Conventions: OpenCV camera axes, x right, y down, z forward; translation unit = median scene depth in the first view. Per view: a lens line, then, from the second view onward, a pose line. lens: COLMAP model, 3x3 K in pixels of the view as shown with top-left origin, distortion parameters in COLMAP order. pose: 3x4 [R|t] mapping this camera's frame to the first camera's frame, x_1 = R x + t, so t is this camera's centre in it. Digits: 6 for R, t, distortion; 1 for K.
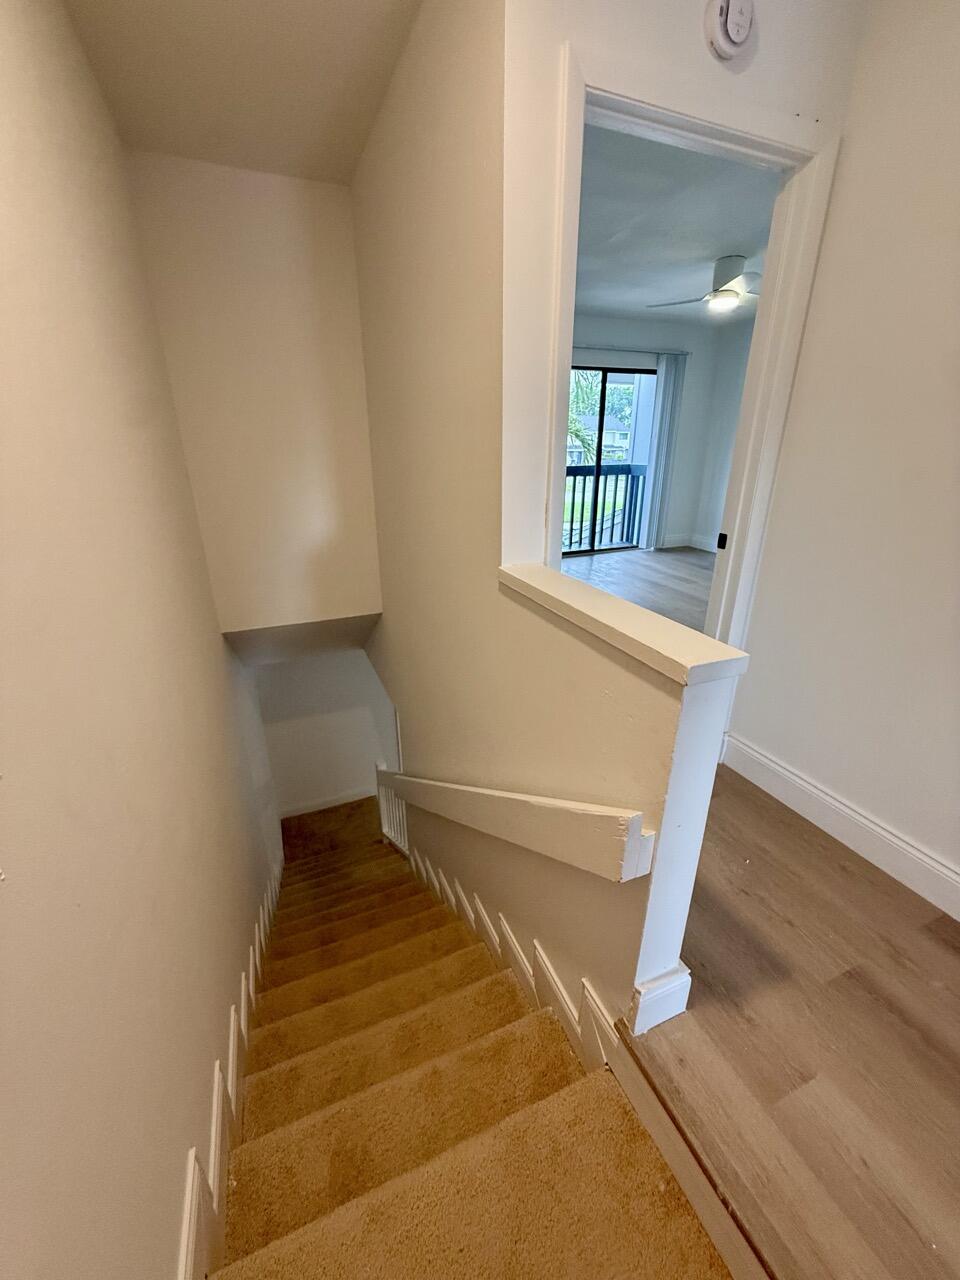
lens RADIAL K [[511.0, 0, 480.0], [0, 511.0, 640.0], [0, 0, 1]] dist [-0.002035, 0.000217]
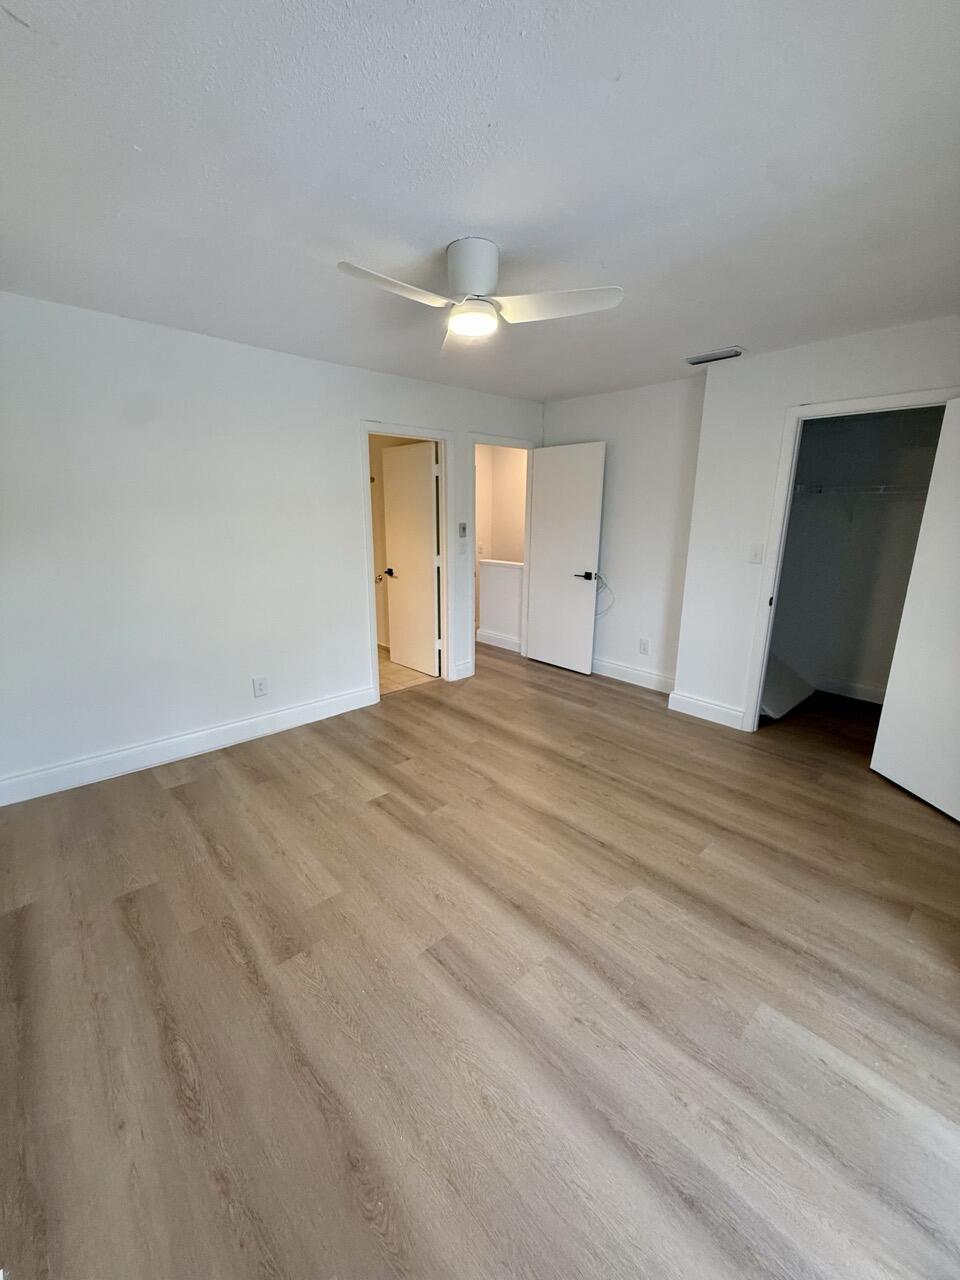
lens RADIAL K [[511.0, 0, 480.0], [0, 511.0, 640.0], [0, 0, 1]] dist [-0.002035, 0.000217]
pose [[-0.940130, 0.084459, -0.330185, 0.380145], [-0.125181, 0.815519, 0.565029, -0.388168], [0.316994, 0.572534, -0.756122, 0.899176]]
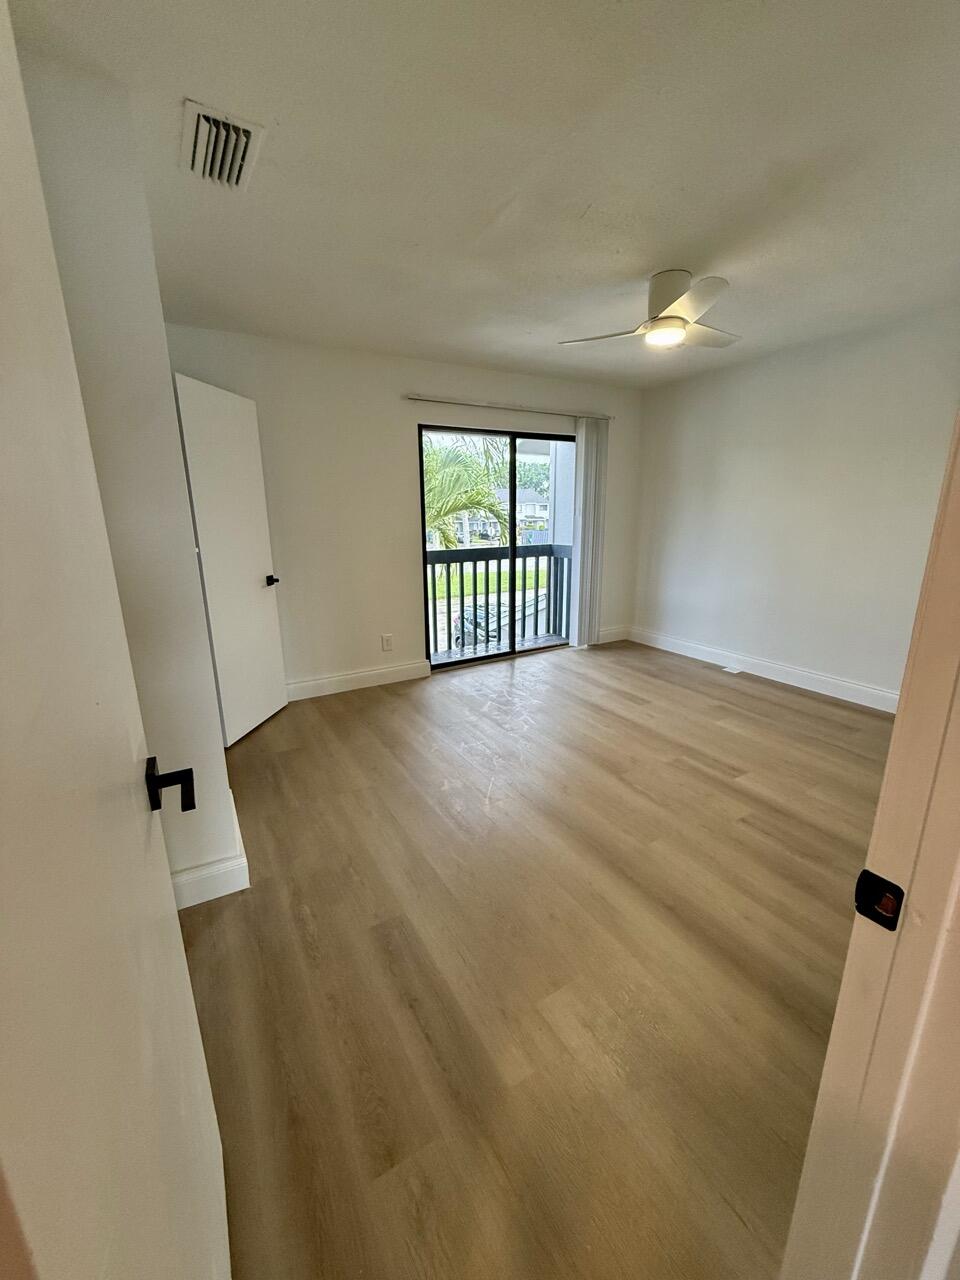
lens RADIAL K [[511.0, 0, 480.0], [0, 511.0, 640.0], [0, 0, 1]] dist [-0.002035, 0.000217]
pose [[0.990833, -0.037318, 0.129834, 0.065583], [0.053365, 0.991045, -0.122404, -0.096777], [-0.124103, 0.128210, 0.983951, 0.219777]]
